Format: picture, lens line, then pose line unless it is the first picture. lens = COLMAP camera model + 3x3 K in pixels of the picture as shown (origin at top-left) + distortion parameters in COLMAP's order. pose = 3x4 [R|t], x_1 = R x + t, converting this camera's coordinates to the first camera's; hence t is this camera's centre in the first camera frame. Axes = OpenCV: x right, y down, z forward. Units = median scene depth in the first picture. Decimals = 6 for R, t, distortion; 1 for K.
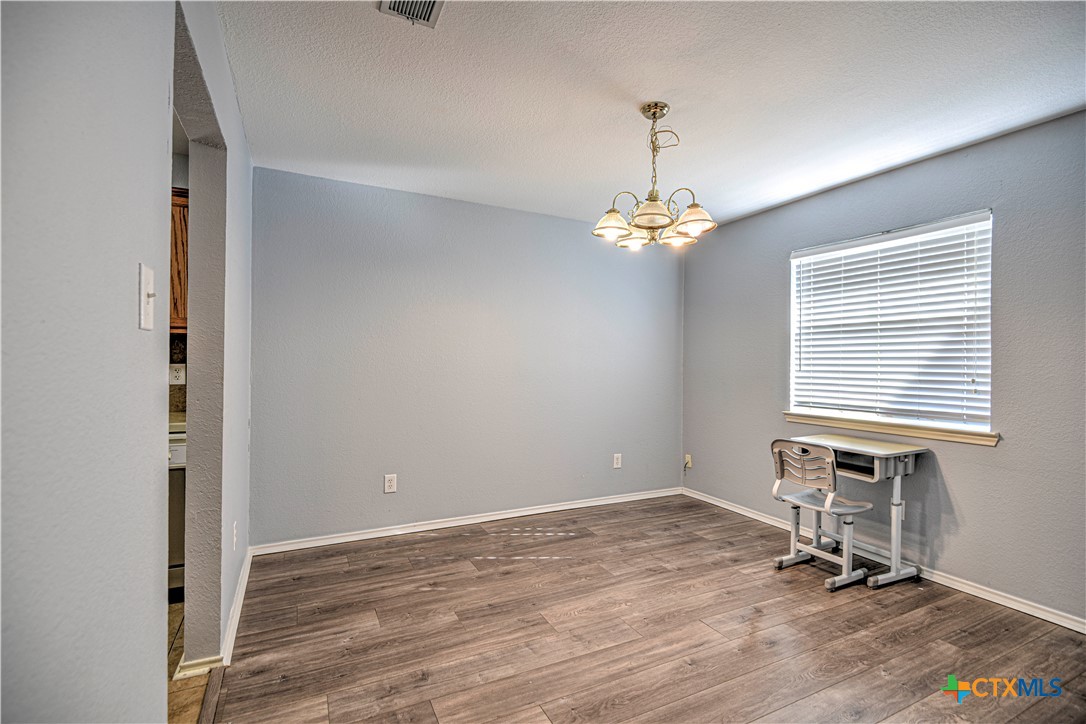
lens RADIAL K [[504.2, 0, 544.4], [0, 504.2, 364.7], [0, 0, 1]] dist [-0.002672, -0.002312]
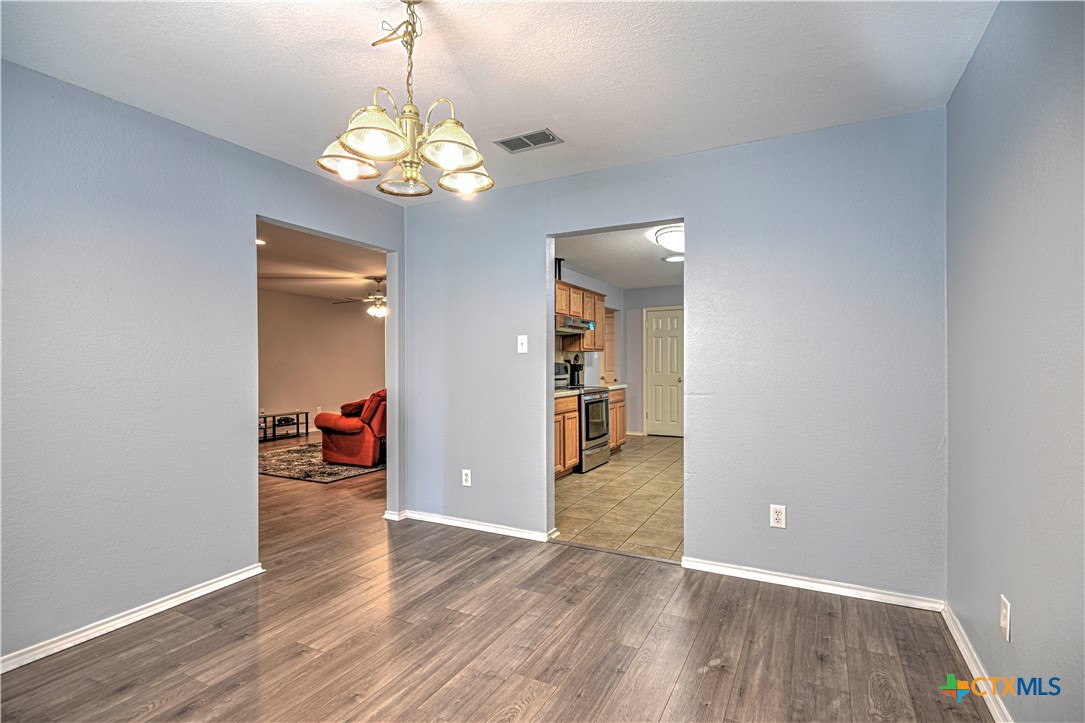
lens RADIAL K [[503.8, 0, 542.7], [0, 503.8, 359.7], [0, 0, 1]] dist [-0.002672, -0.002312]
pose [[-0.823982, -0.008947, -0.566545, 0.511460], [-0.006929, 0.999960, -0.005713, 0.006510], [0.566573, -0.000782, -0.824011, 1.863659]]
